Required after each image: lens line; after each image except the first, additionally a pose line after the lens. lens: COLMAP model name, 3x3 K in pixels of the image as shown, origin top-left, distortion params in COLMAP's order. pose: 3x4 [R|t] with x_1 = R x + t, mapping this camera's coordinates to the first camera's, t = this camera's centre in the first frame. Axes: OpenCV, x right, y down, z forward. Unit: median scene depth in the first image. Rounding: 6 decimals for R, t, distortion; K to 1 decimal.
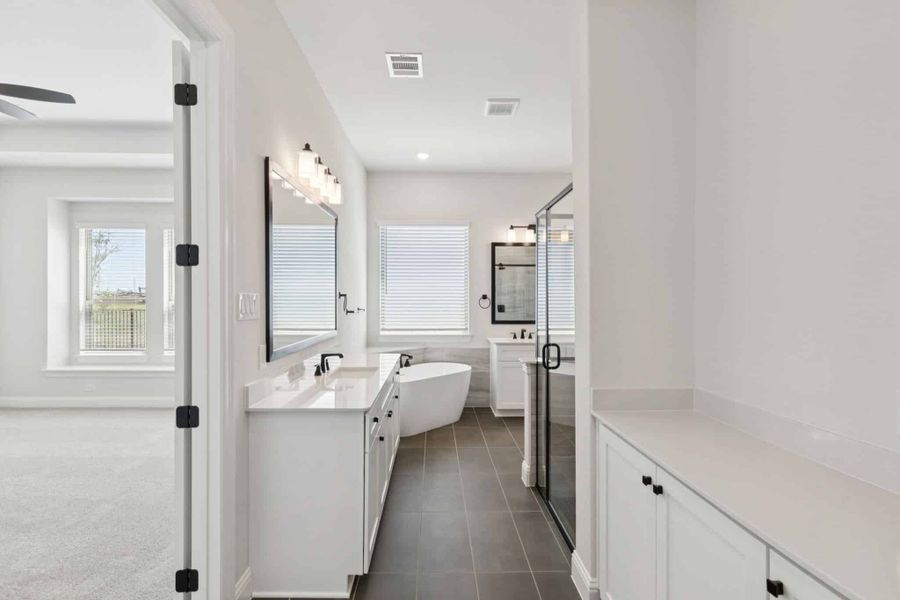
lens RADIAL K [[386.8, 0, 446.2], [0, 386.8, 303.1], [0, 0, 1]] dist [0.003174, 0.000350]
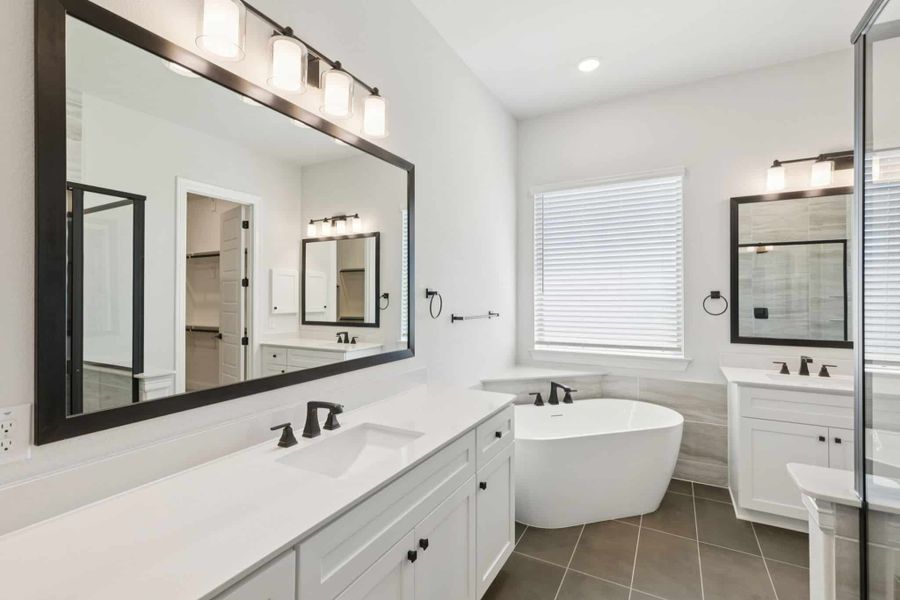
lens RADIAL K [[386.8, 0, 452.0], [0, 386.8, 299.3], [0, 0, 1]] dist [0.003174, 0.000350]
pose [[0.855465, 0.000555, -0.517860, 0.063585], [-0.004519, 0.999969, -0.006393, -0.004117], [0.517840, 0.007809, 0.855442, 0.313314]]
